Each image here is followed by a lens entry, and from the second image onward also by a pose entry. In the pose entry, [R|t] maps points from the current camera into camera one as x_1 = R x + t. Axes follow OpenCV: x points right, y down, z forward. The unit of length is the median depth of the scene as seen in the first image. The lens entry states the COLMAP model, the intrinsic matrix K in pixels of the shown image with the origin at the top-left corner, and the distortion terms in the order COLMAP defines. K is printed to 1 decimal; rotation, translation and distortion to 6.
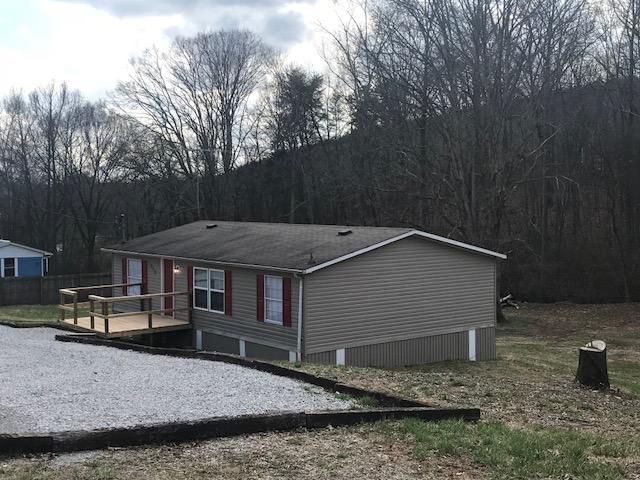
lens RADIAL K [[845.0, 0, 320.0], [0, 845.0, 240.0], [0, 0, 1]] dist [0.159769, -0.000180]
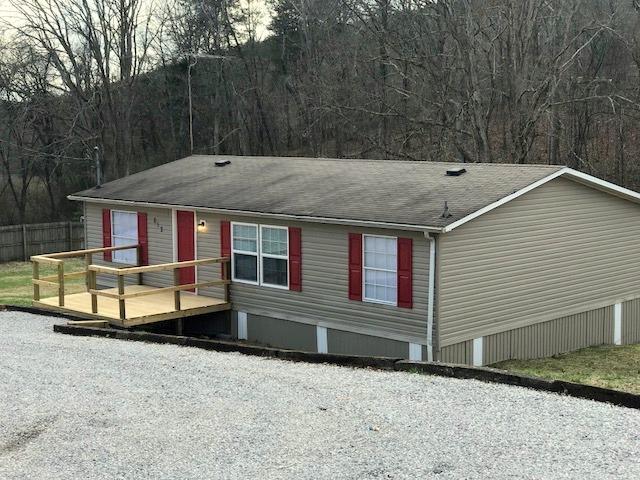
lens RADIAL K [[1047.8, 0, 320.0], [0, 1047.8, 240.0], [0, 0, 1]] dist [0.035689, 0.143544]
pose [[0.992587, -0.013966, 0.120732, -0.186263], [0.006774, 0.998189, 0.059775, -0.004782], [-0.121348, -0.058514, 0.990884, 0.139571]]
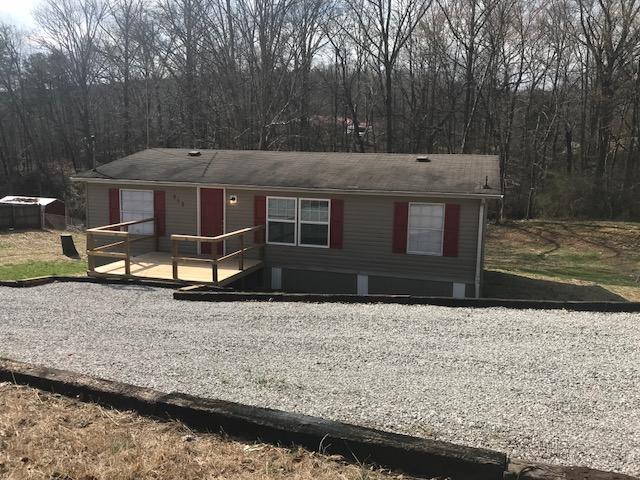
lens RADIAL K [[558.8, 0, 319.8], [0, 558.8, 223.4], [0, 0, 1]] dist [0.071002, -0.018333]
pose [[0.810571, -0.048071, 0.583665, -0.453343], [0.002723, 0.996924, 0.078326, 0.014636], [-0.585634, -0.061900, 0.808208, 0.516645]]
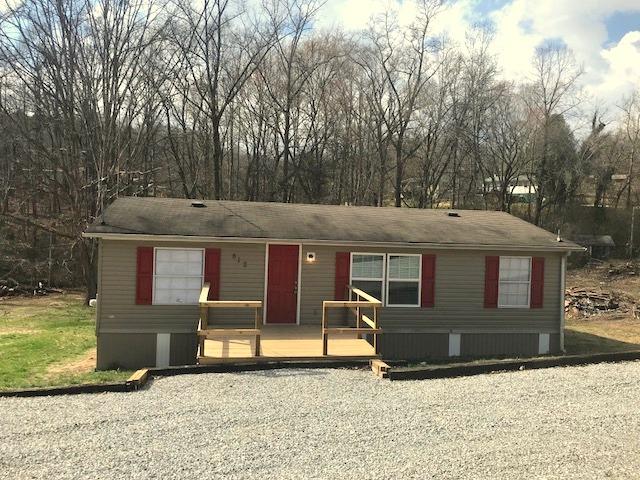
lens RADIAL K [[558.8, 0, 319.8], [0, 558.8, 223.4], [0, 0, 1]] dist [0.071002, -0.018333]
pose [[0.468388, 0.012504, 0.883434, -0.631690], [0.007875, 0.999801, -0.018326, 0.014230], [-0.883488, 0.015541, 0.468197, 0.807099]]
